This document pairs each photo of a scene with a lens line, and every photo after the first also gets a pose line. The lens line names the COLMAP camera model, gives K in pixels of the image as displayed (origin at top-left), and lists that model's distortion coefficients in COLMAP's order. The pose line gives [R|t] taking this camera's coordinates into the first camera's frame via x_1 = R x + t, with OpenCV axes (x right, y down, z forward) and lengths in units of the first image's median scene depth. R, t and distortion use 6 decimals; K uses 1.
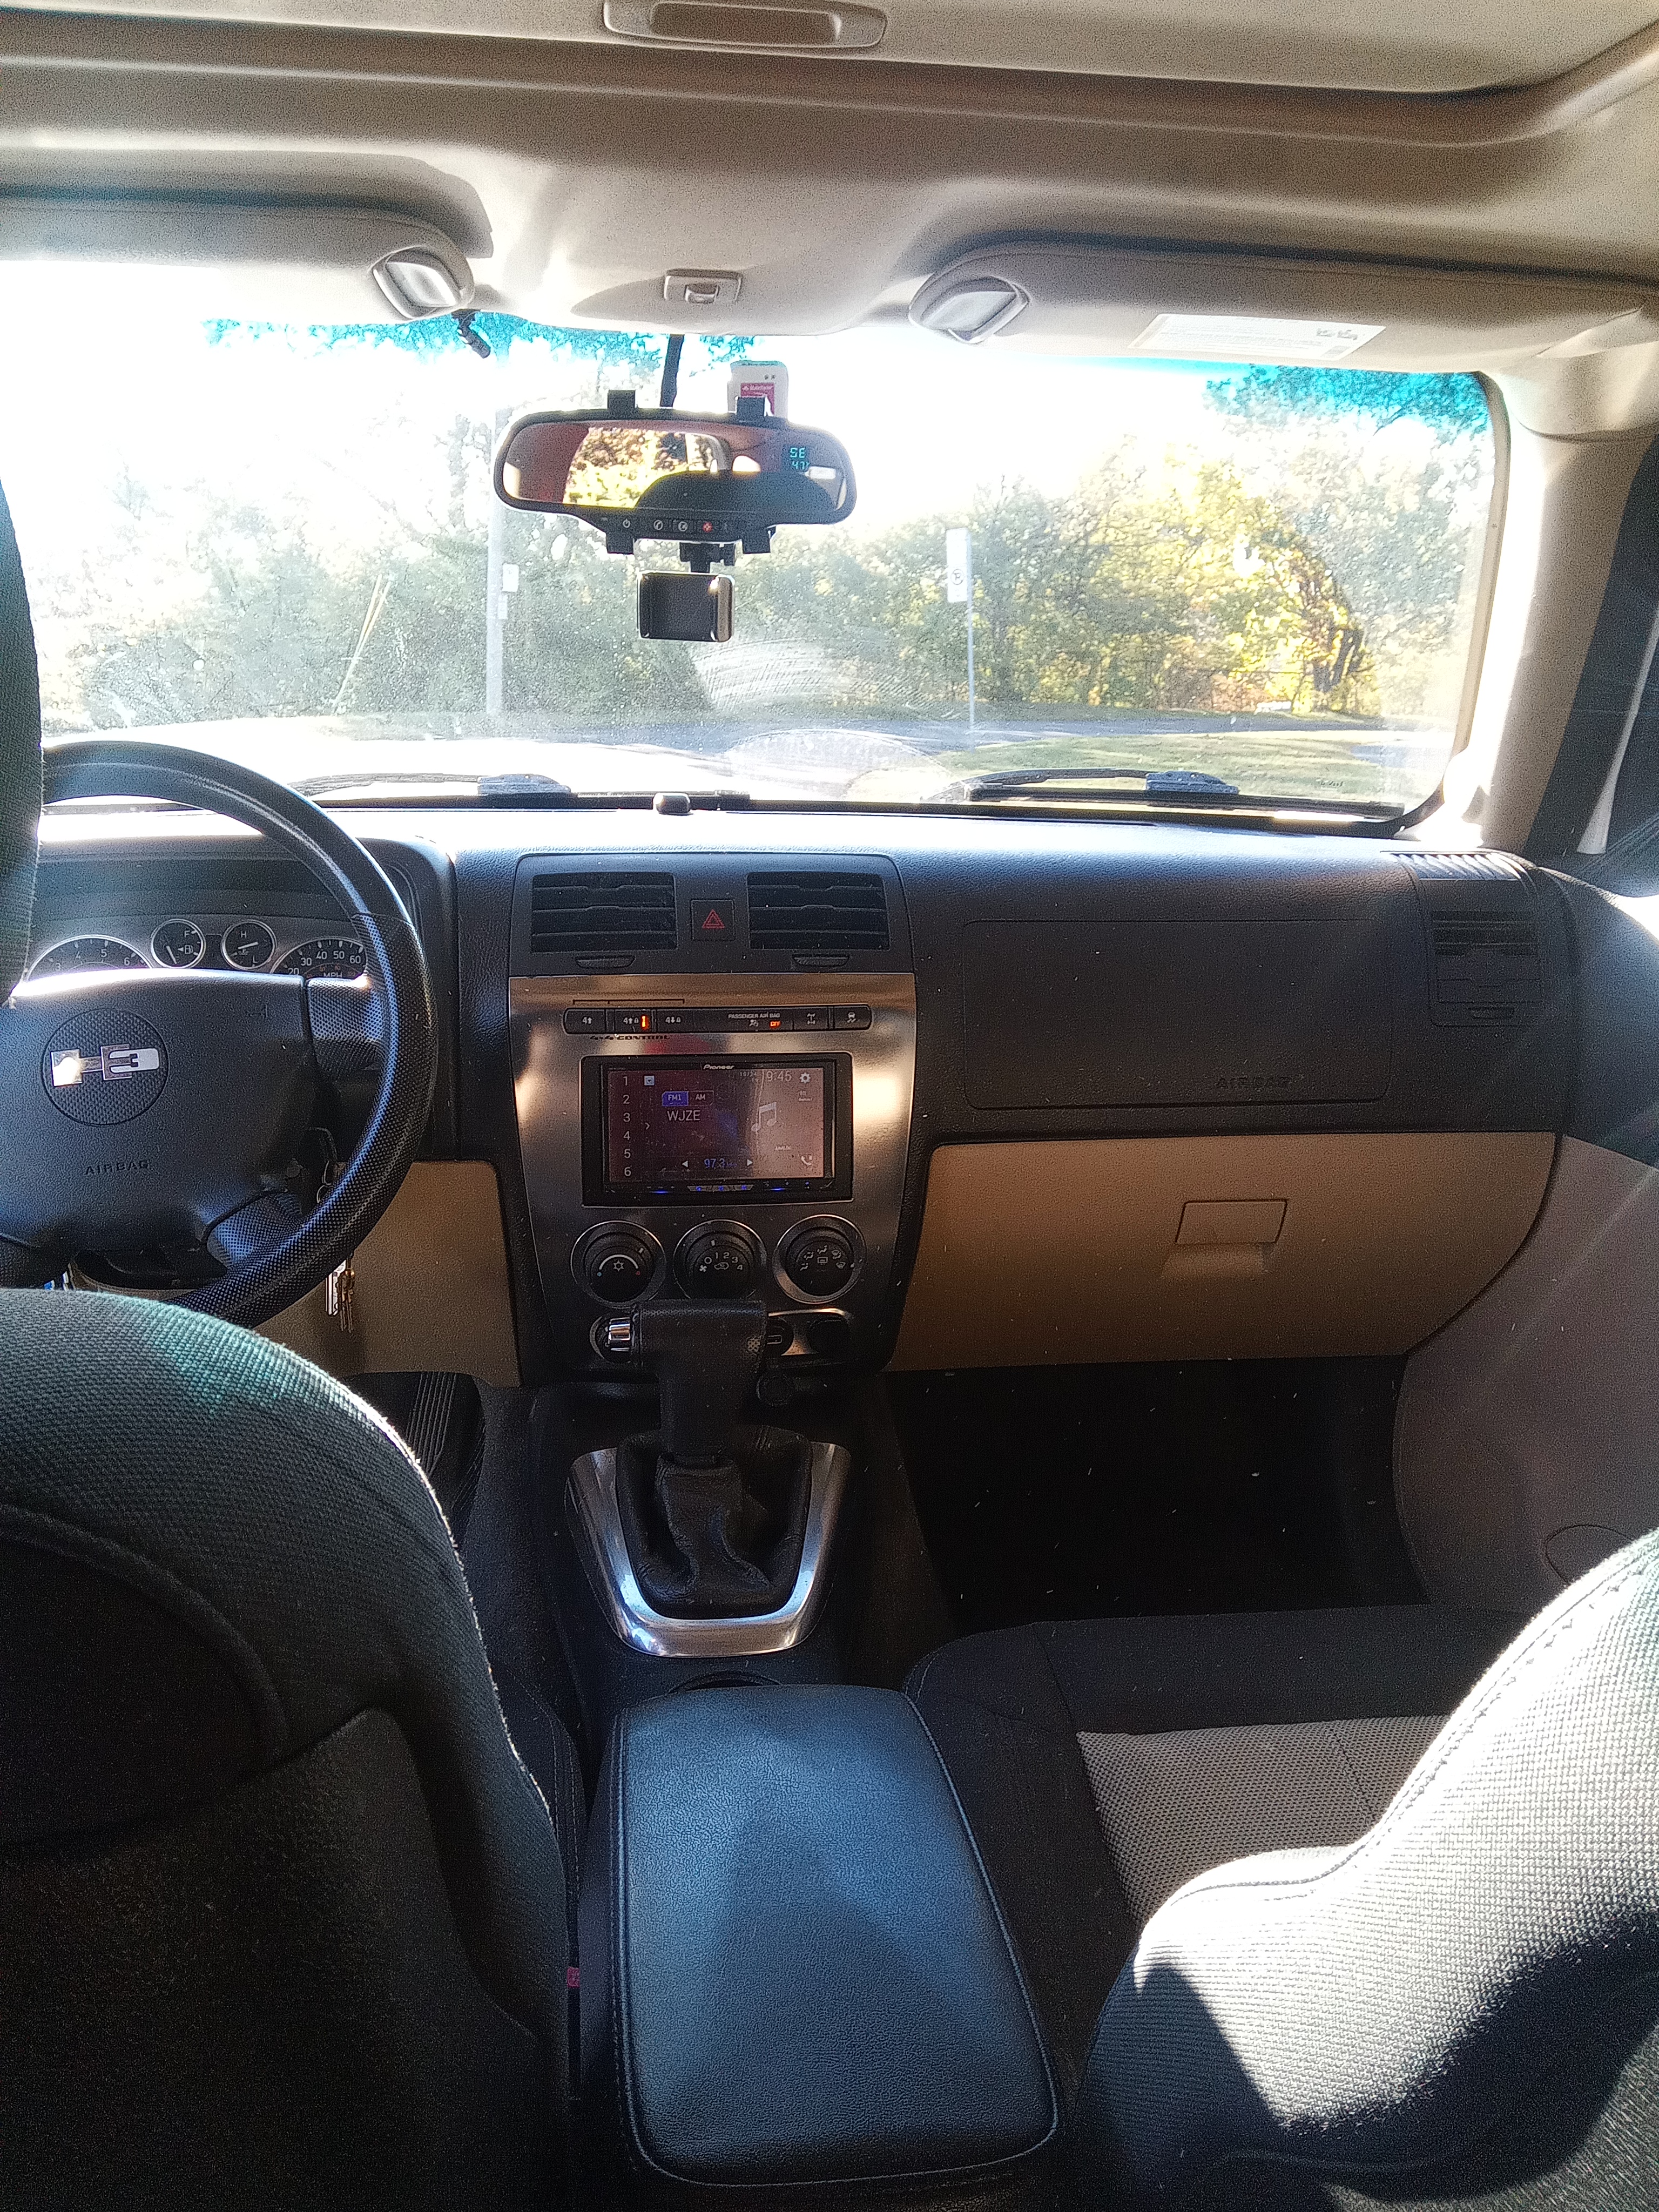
lens RADIAL K [[1695.5, 0, 771.7], [0, 1695.5, 1054.0], [0, 0, 1]] dist [0.056455, -0.077209]
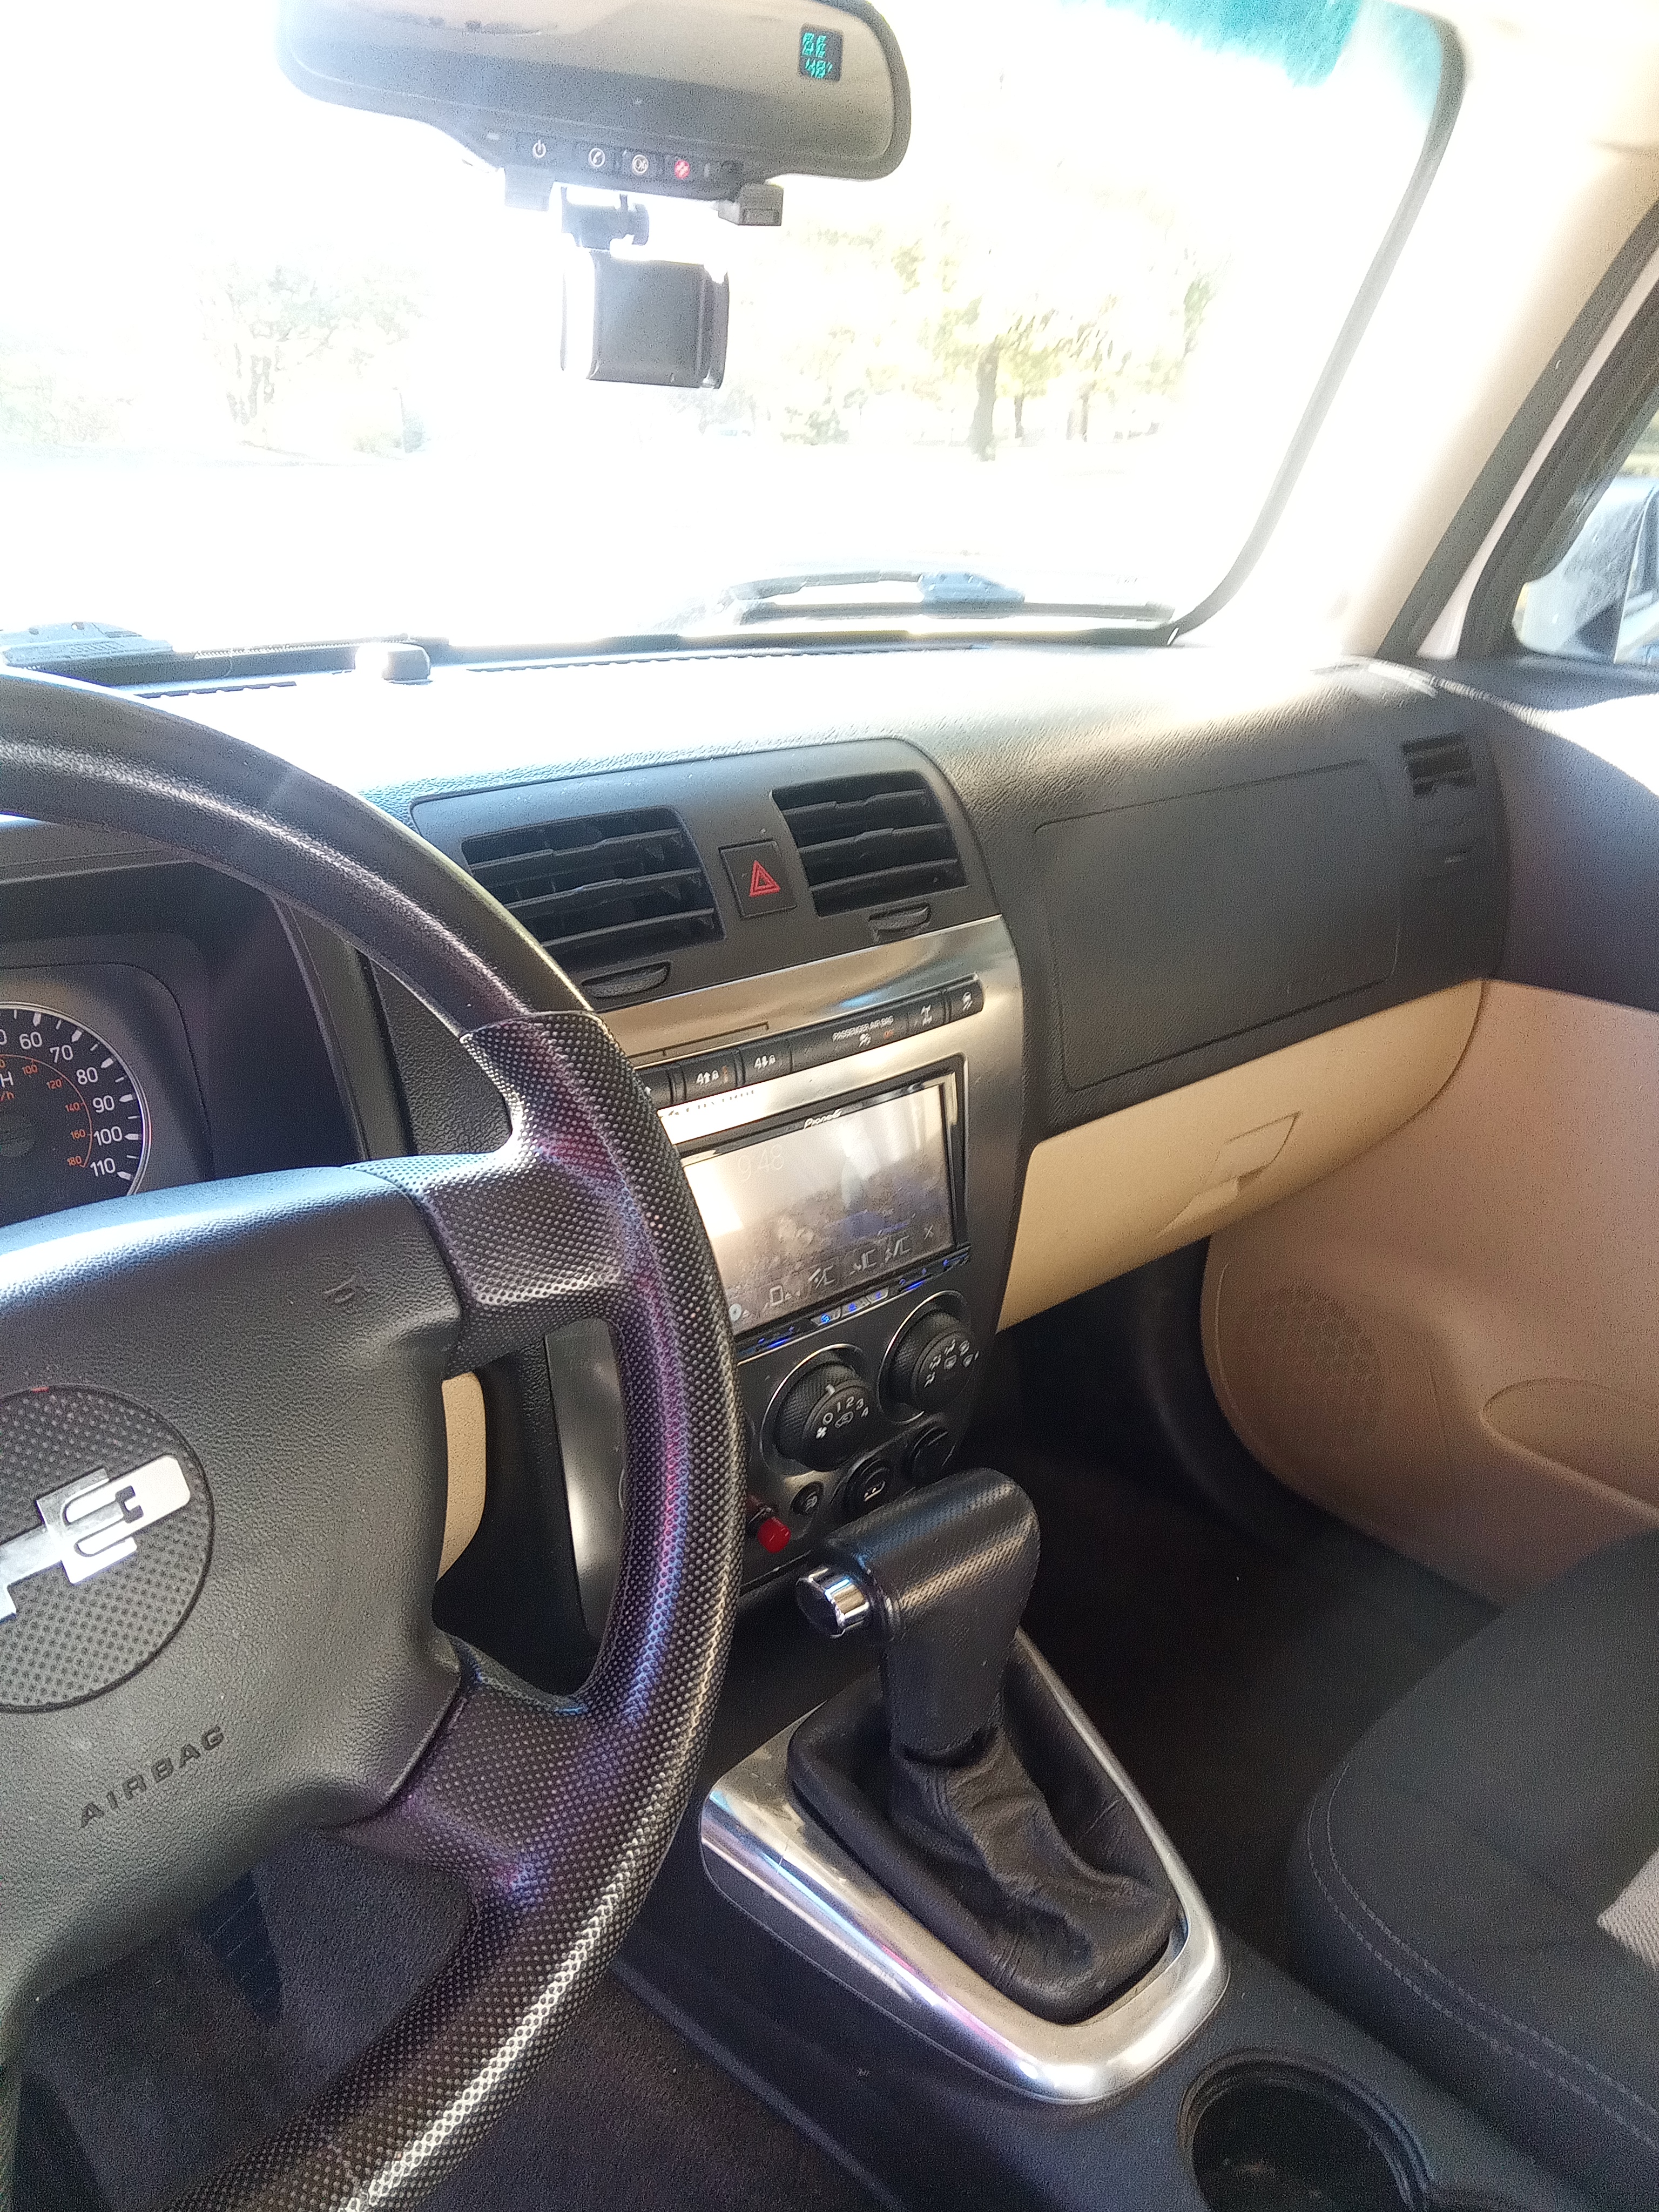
lens RADIAL K [[1695.5, 0, 771.7], [0, 1695.5, 1054.0], [0, 0, 1]] dist [0.056455, -0.077209]
pose [[0.806910, -0.193755, 0.557992, -0.368120], [0.111053, 0.977587, 0.178861, -0.122247], [-0.580141, -0.082358, 0.810342, 0.492413]]
